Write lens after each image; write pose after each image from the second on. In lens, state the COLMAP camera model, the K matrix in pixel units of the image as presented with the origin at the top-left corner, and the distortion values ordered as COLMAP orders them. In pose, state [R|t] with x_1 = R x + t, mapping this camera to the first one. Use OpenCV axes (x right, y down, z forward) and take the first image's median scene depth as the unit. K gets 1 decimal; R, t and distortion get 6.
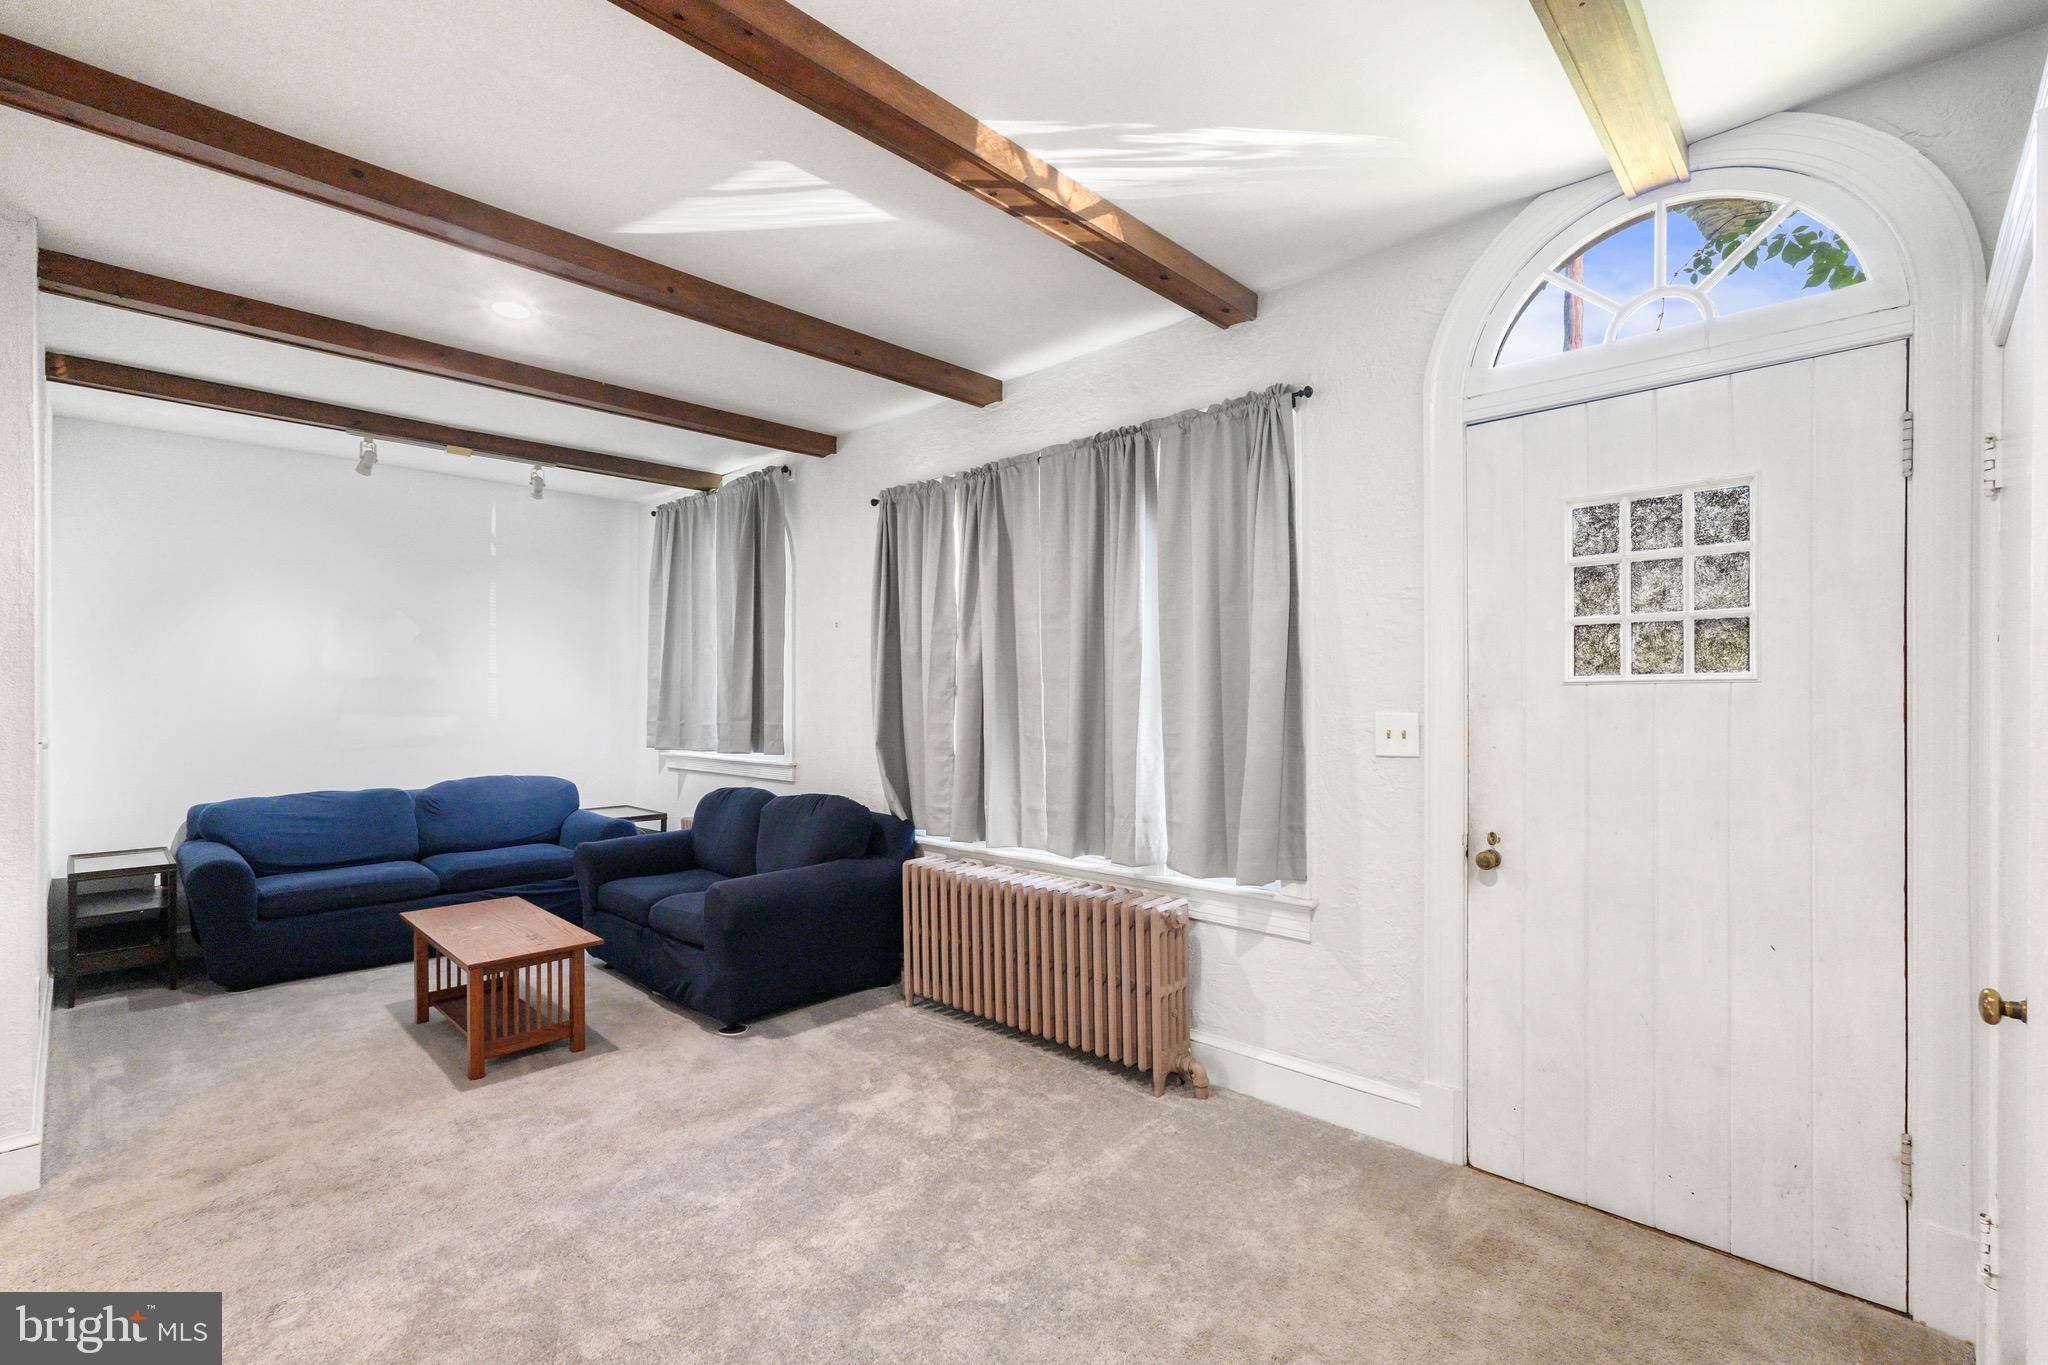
lens RADIAL K [[909.9, 0, 1024.0], [0, 909.9, 682.5], [0, 0, 1]] dist [-0.002771, 0.000951]
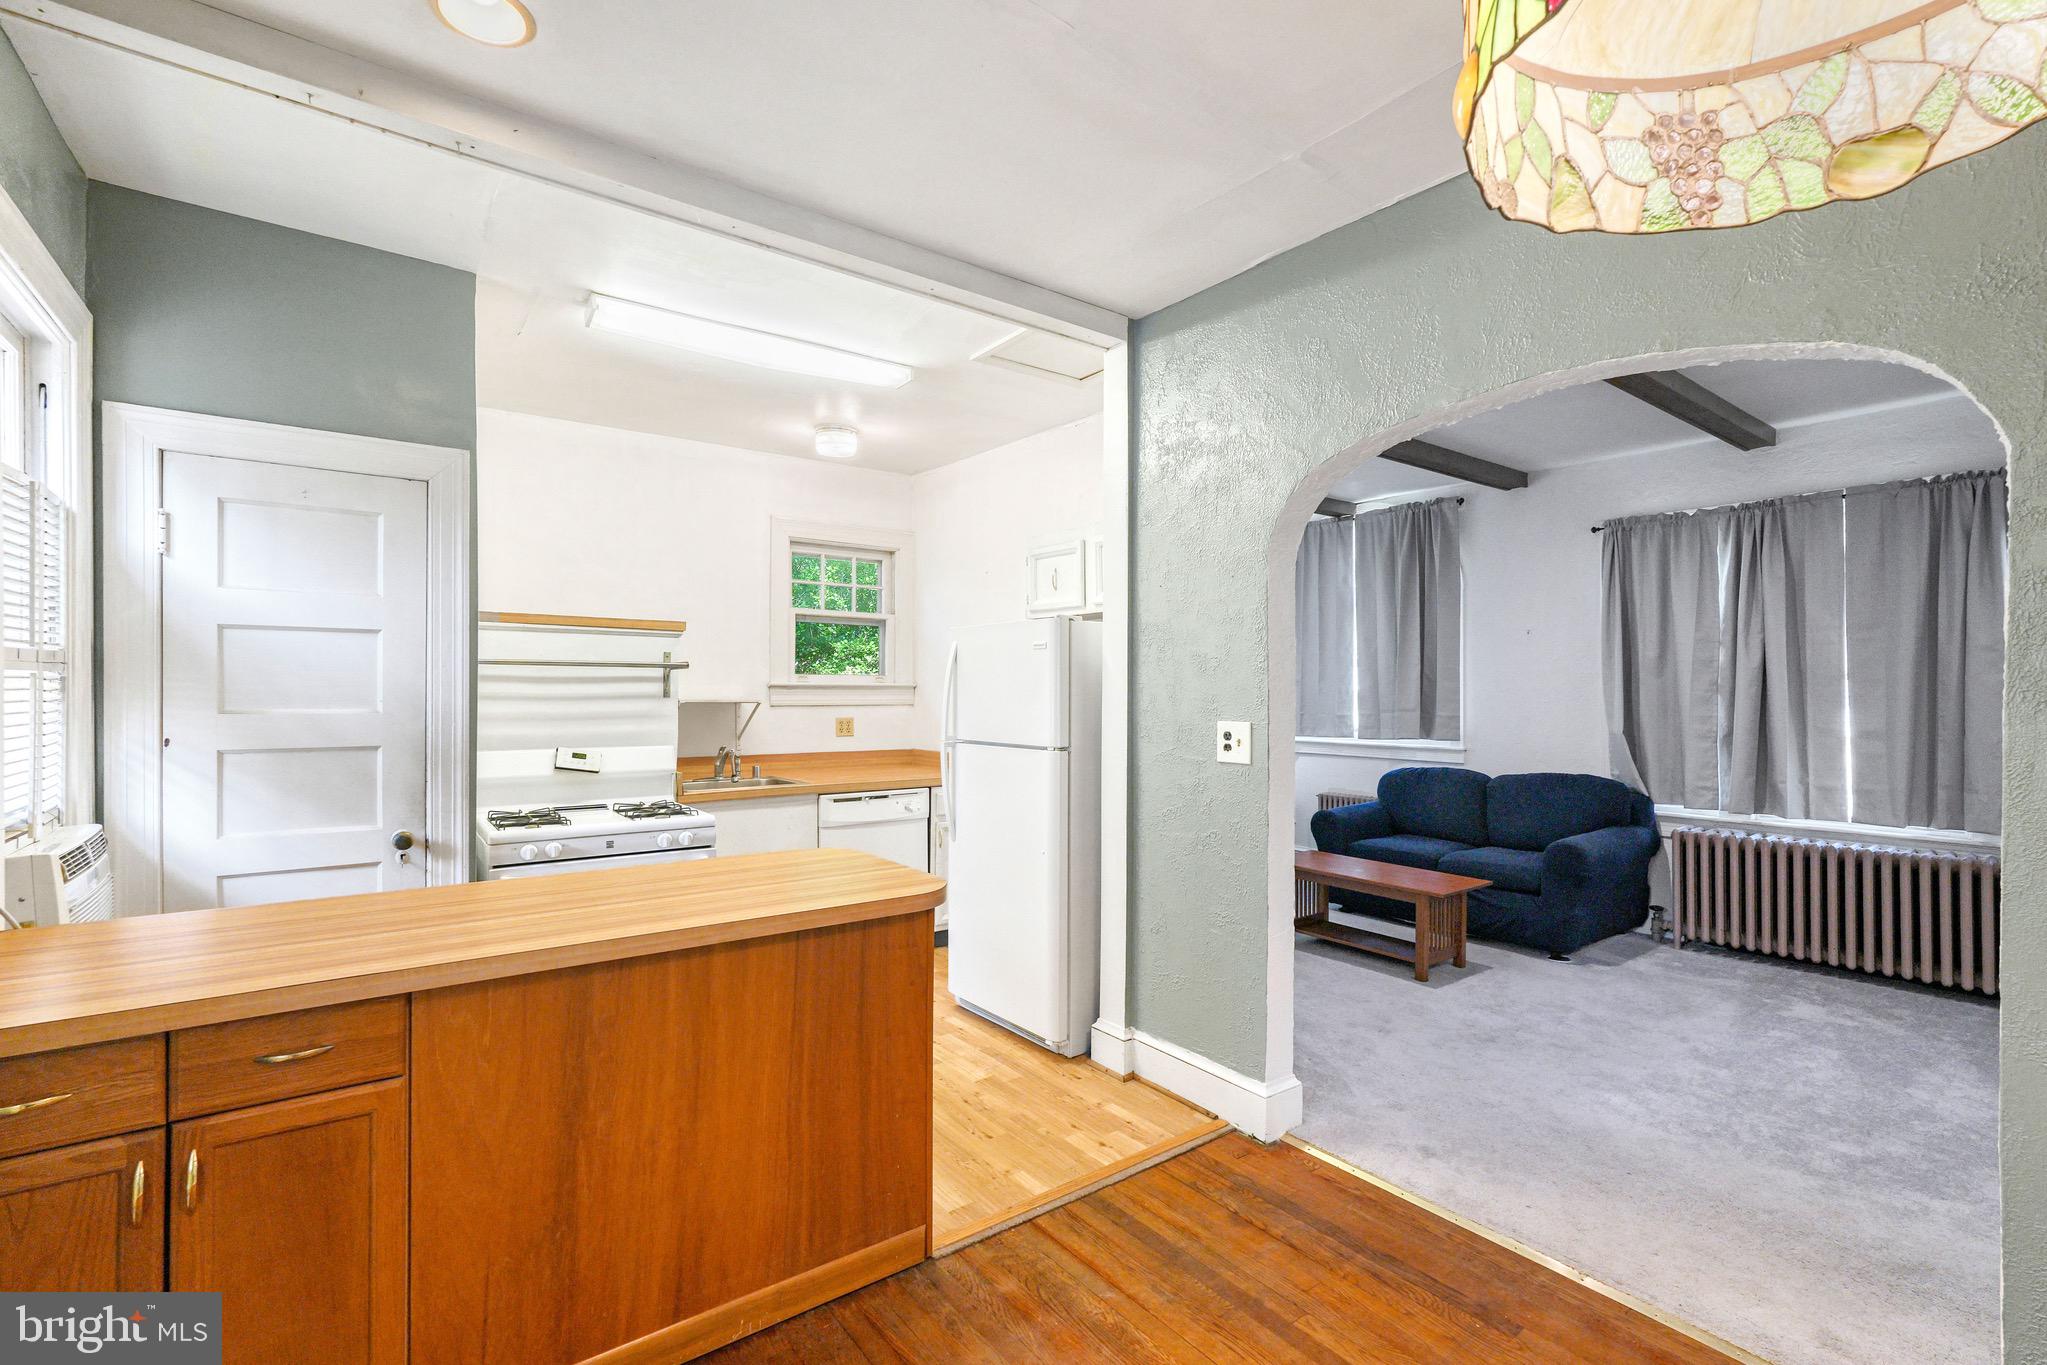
lens RADIAL K [[909.5, 0, 1023.5], [0, 909.5, 682.5], [0, 0, 1]] dist [-0.002771, 0.000951]
pose [[0.988725, 0.003778, -0.149698, -0.857036], [-0.002599, 0.999964, 0.008068, -0.006977], [0.149723, -0.007588, 0.988699, -0.340814]]
